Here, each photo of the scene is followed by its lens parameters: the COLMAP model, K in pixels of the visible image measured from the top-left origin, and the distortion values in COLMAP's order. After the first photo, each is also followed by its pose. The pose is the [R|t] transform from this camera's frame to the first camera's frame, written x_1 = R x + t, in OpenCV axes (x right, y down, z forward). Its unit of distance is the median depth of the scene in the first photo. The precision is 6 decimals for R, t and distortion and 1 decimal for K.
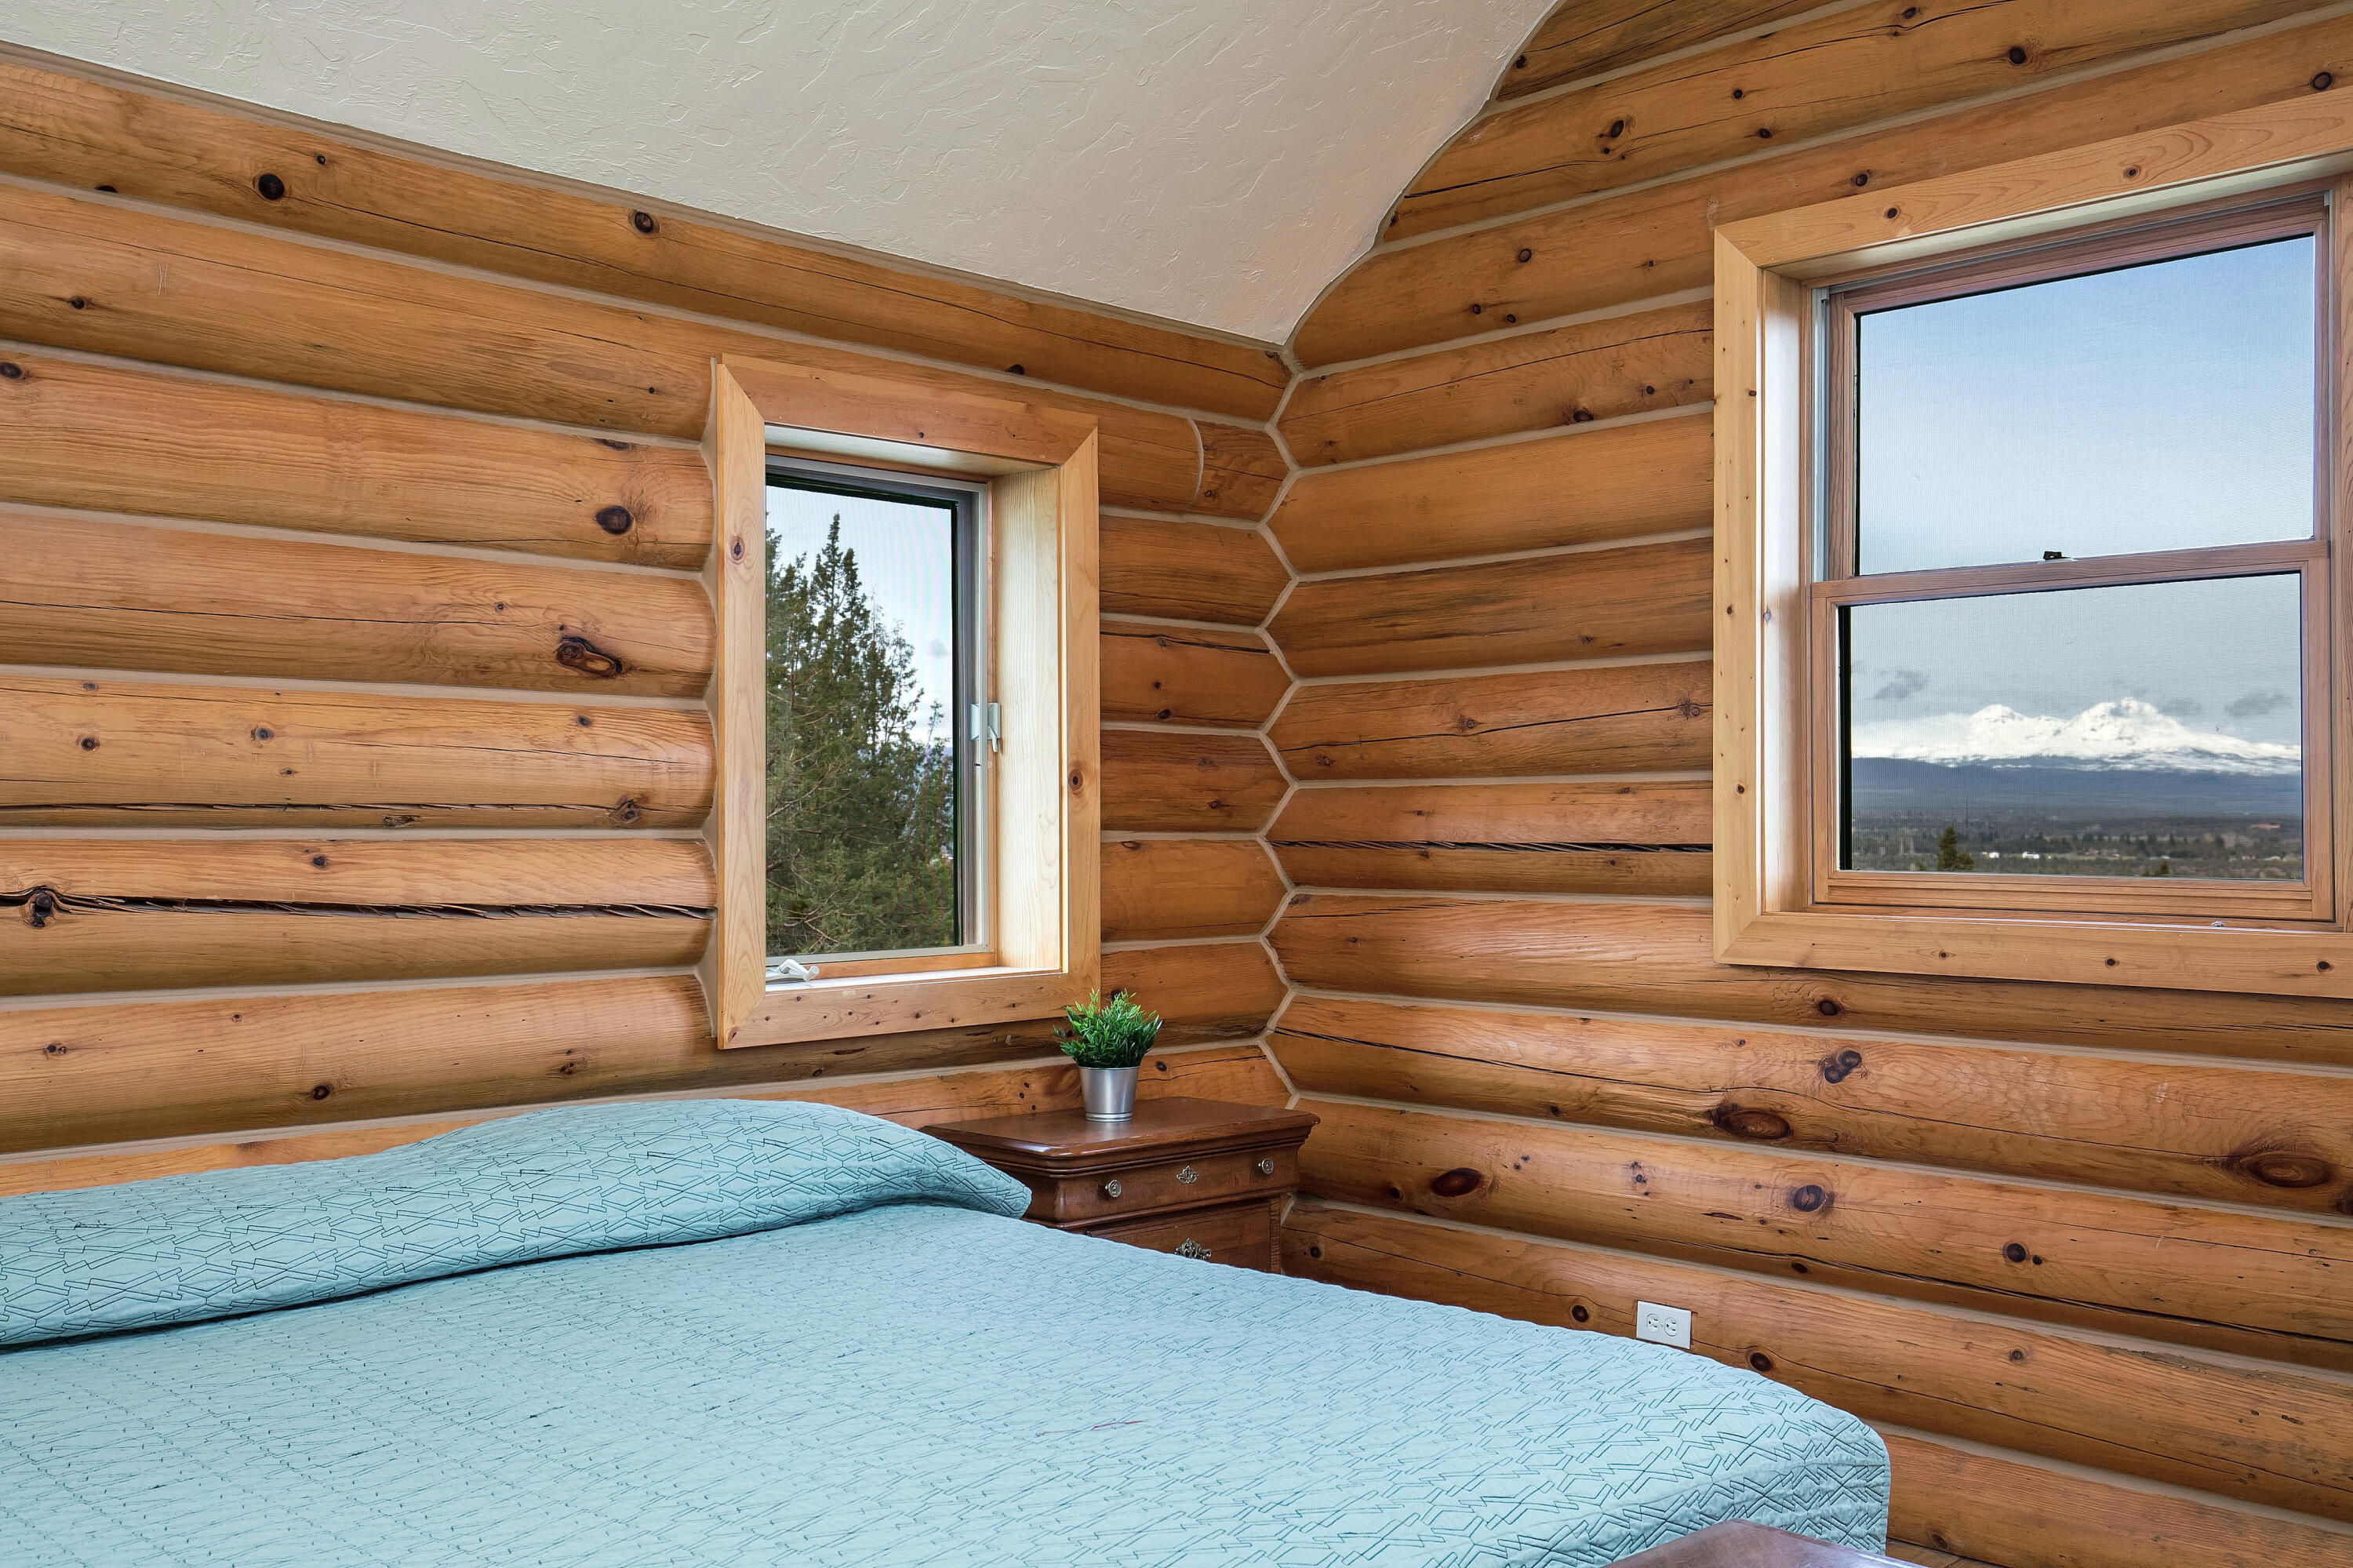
lens RADIAL K [[2248.8, 0, 1185.9], [0, 2248.8, 778.1], [0, 0, 1]] dist [0.062103, 0.000000]
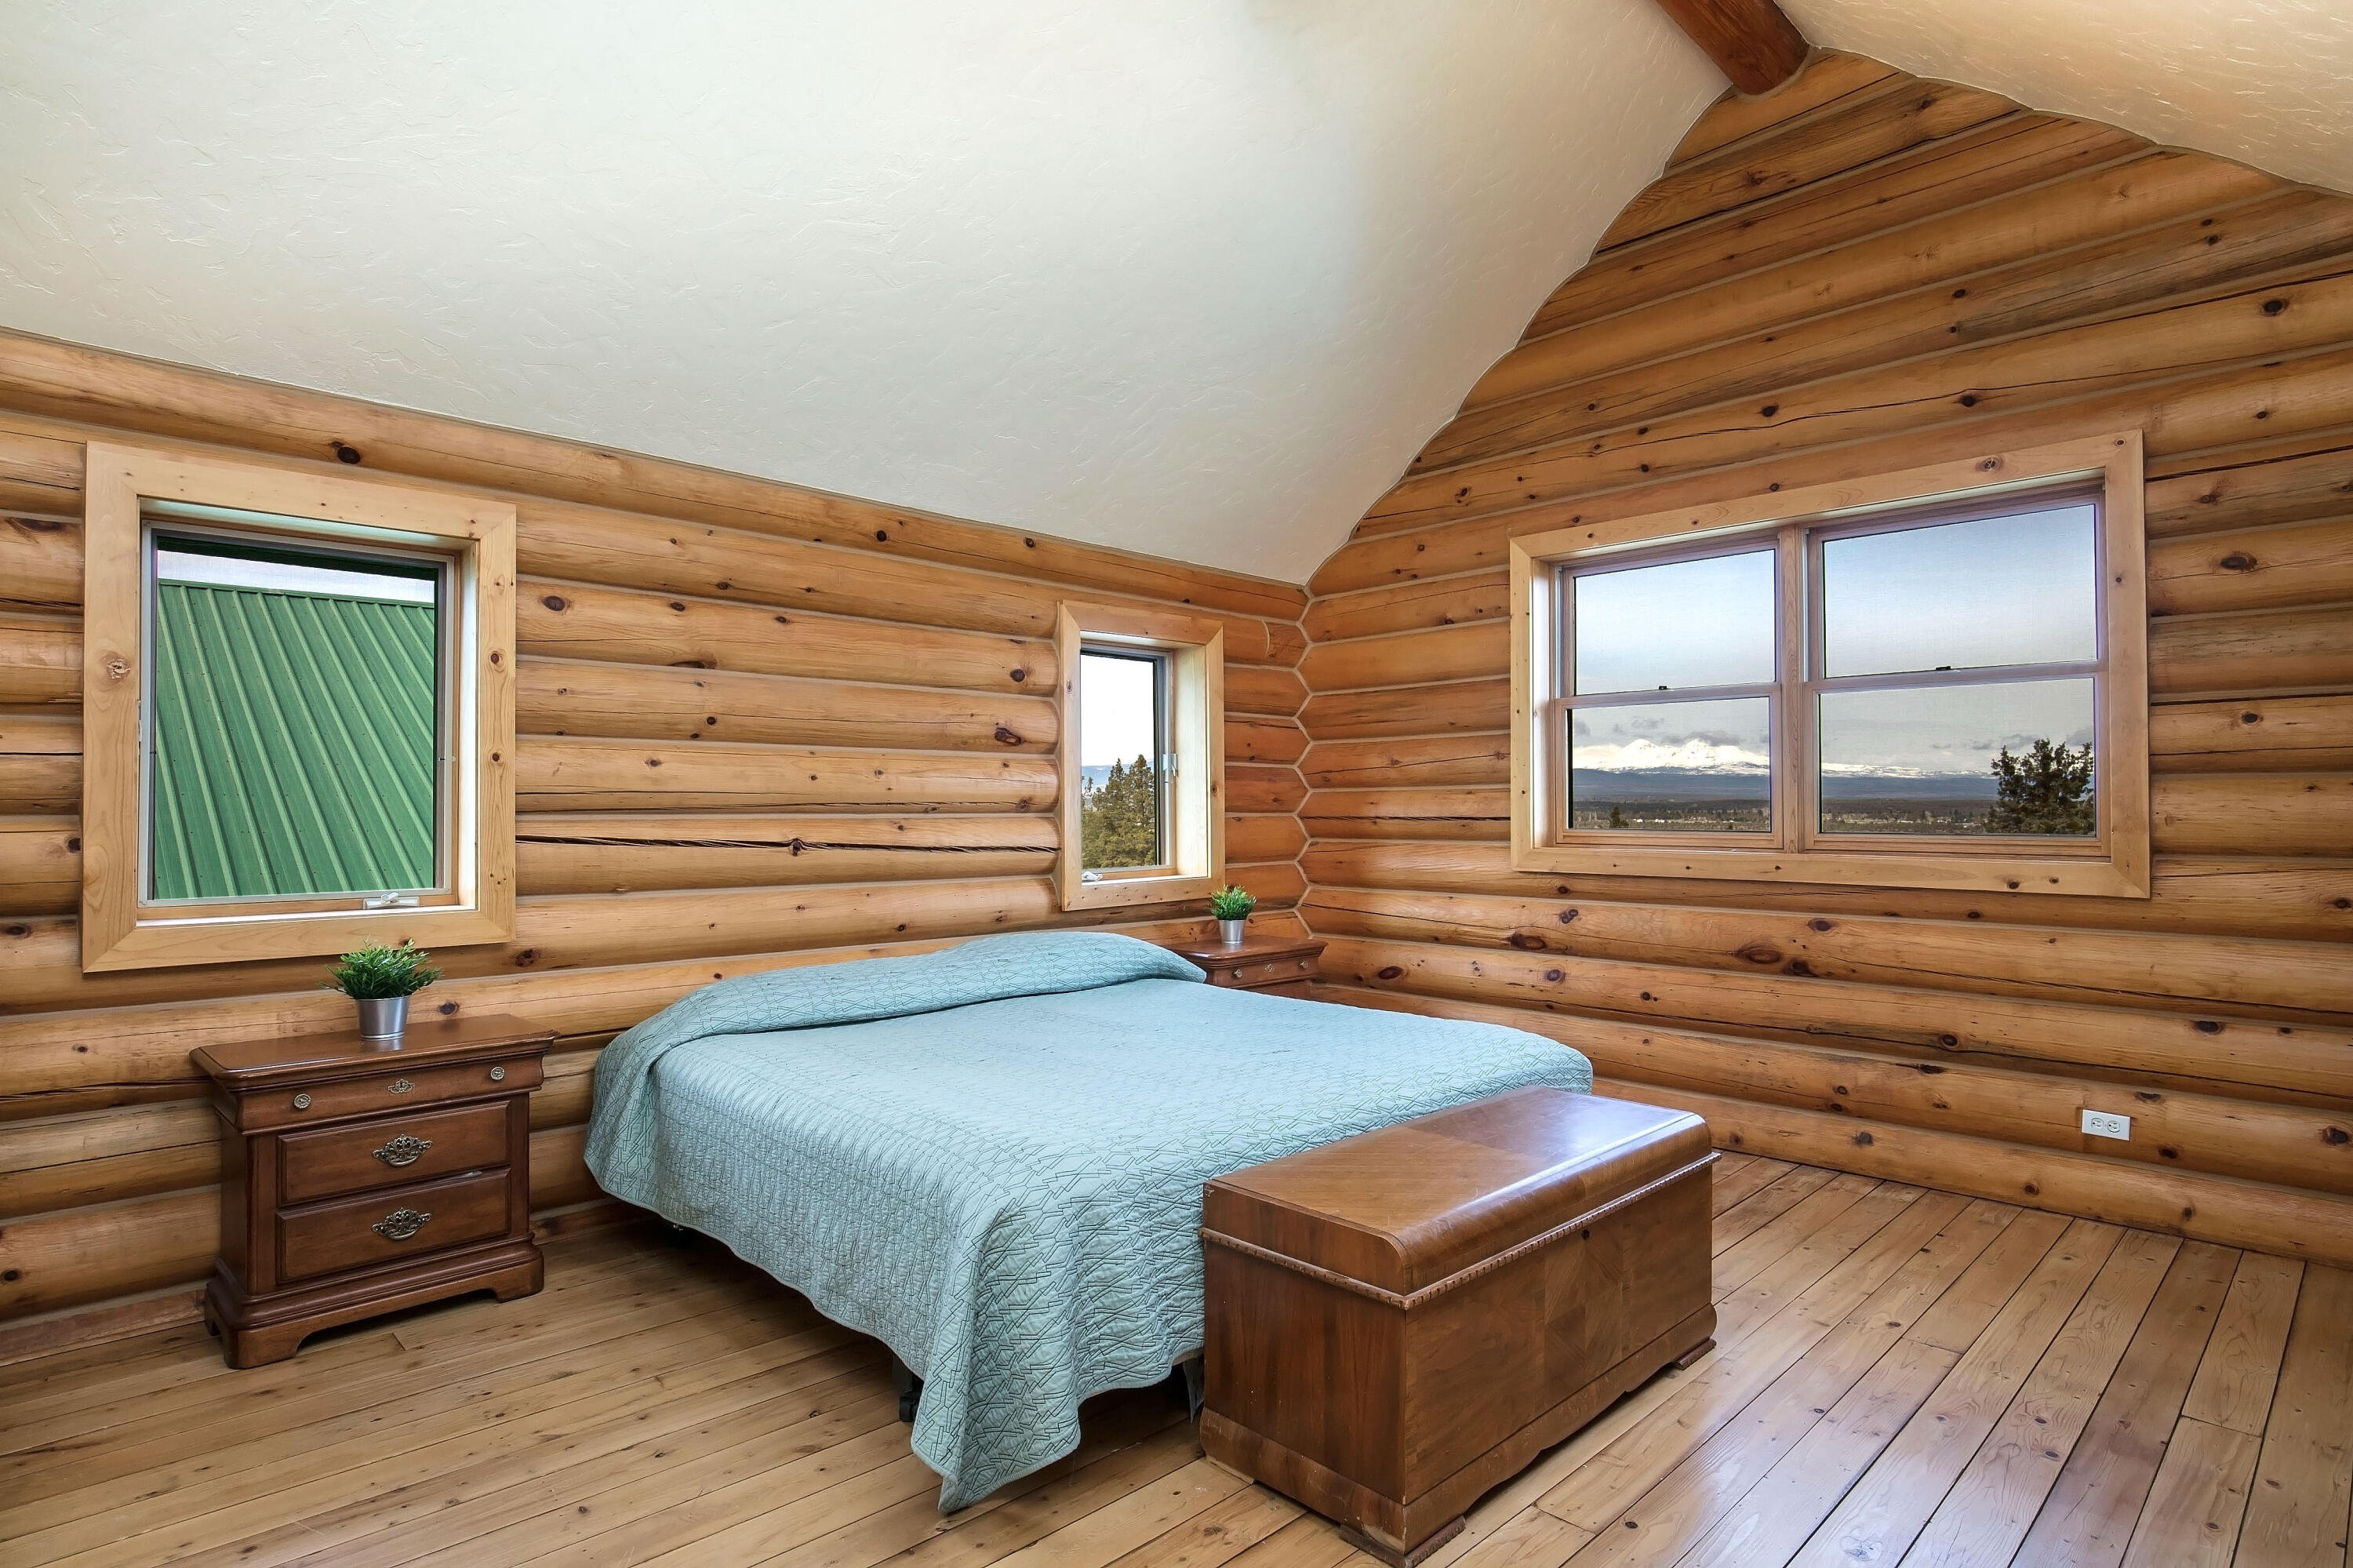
lens RADIAL K [[1230.5, 0, 1159.7], [0, 1230.5, 799.3], [0, 0, 1]] dist [-0.000400, -0.000470]
pose [[0.999556, -0.005824, -0.029209, -0.076432], [0.006233, 0.999883, 0.013962, -0.007320], [0.029124, -0.014138, 0.999476, -0.219388]]
